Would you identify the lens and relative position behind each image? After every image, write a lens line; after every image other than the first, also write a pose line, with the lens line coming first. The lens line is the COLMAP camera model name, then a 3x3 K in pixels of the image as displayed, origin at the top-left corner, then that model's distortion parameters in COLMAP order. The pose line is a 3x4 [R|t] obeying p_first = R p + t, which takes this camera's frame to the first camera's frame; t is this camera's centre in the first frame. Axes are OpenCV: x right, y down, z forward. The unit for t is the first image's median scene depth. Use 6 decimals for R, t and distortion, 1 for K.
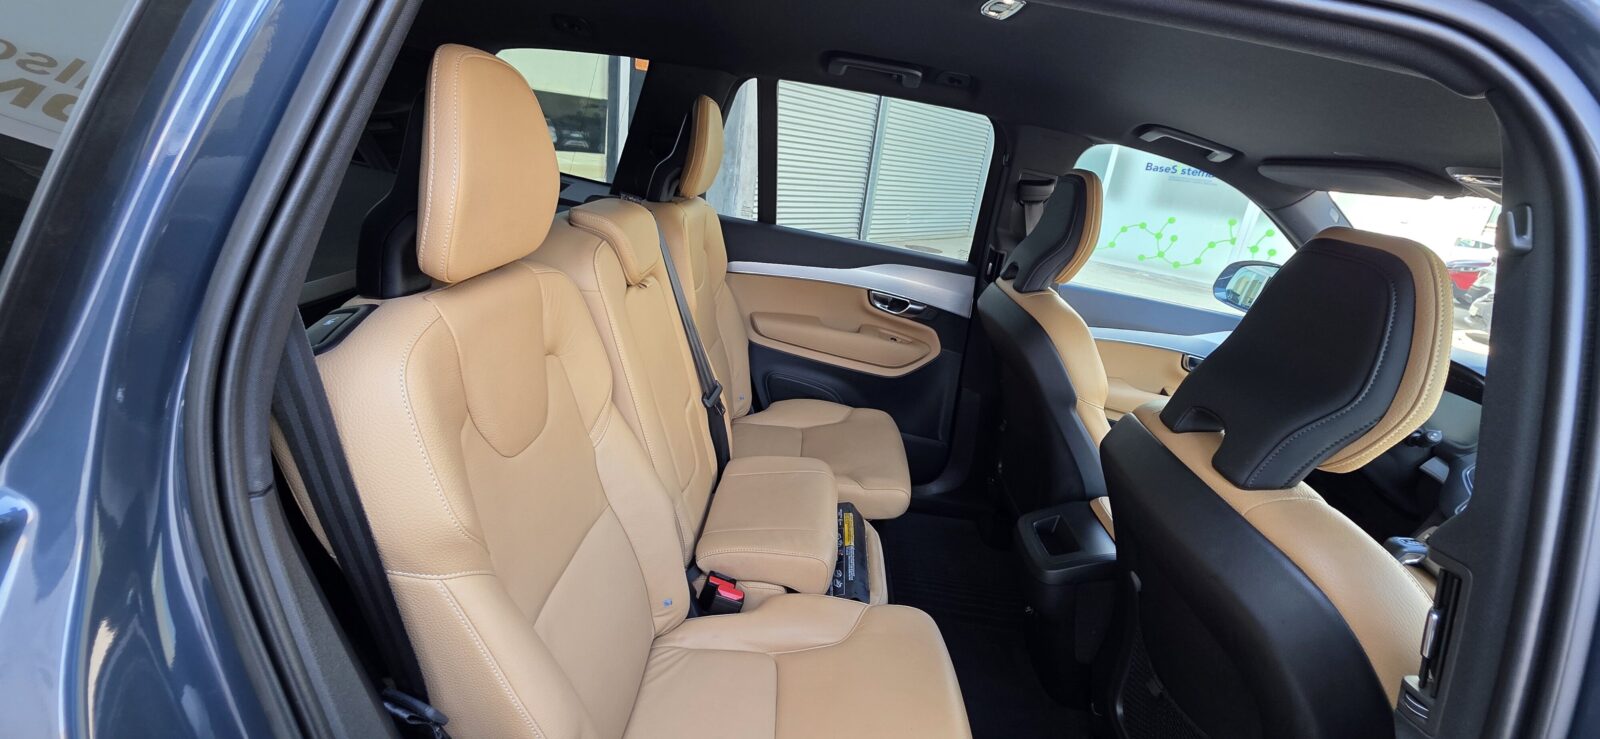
lens RADIAL K [[641.4, 0, 800.7], [0, 641.4, 368.9], [0, 0, 1]] dist [0.005457, -0.001104]
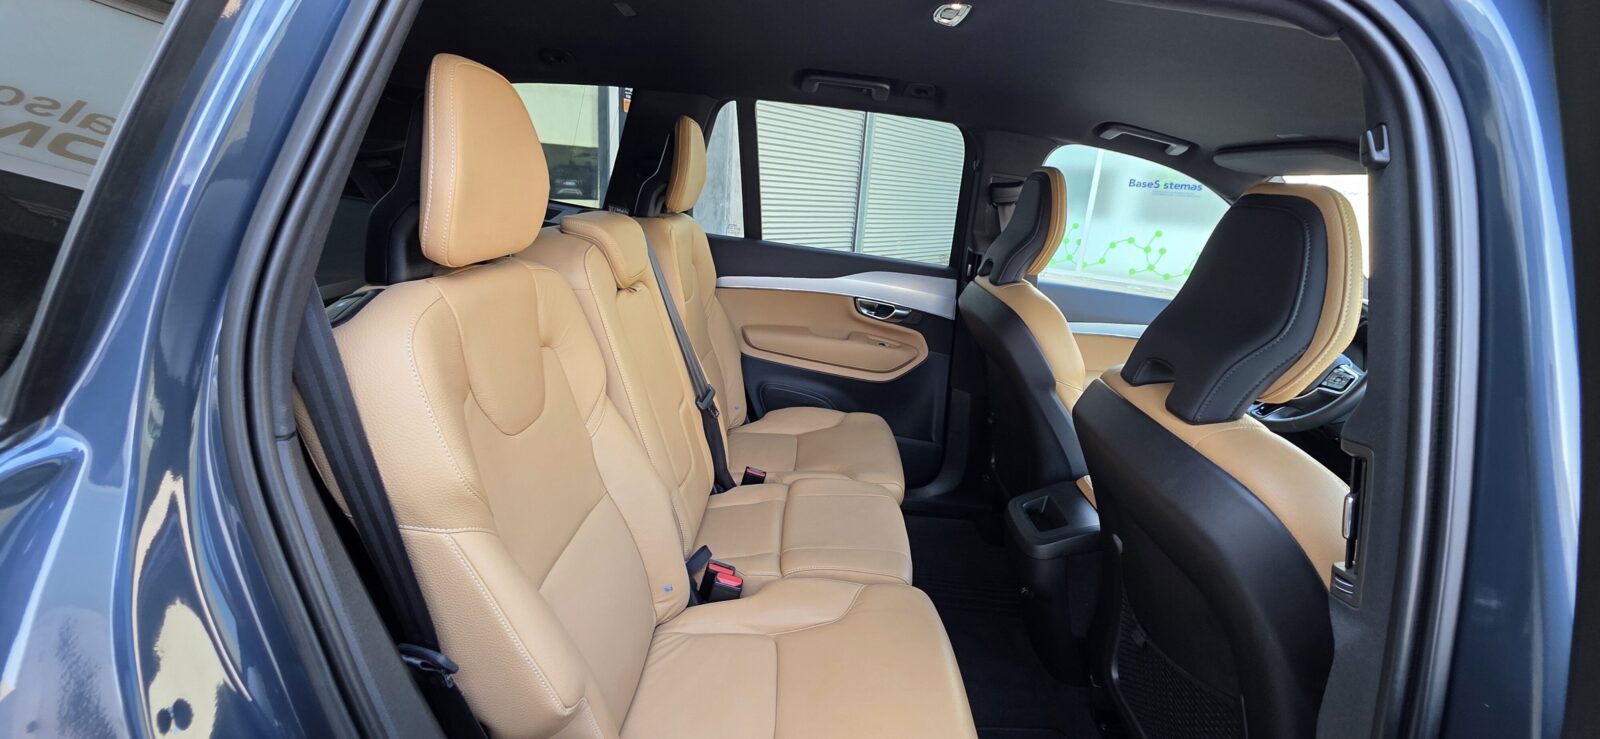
lens RADIAL K [[641.4, 0, 803.7], [0, 641.4, 364.4], [0, 0, 1]] dist [0.005457, -0.001104]
pose [[0.998564, -0.053161, 0.006609, 0.028248], [0.053442, 0.997097, -0.054233, 0.089169], [-0.003707, 0.054508, 0.998506, -0.062367]]
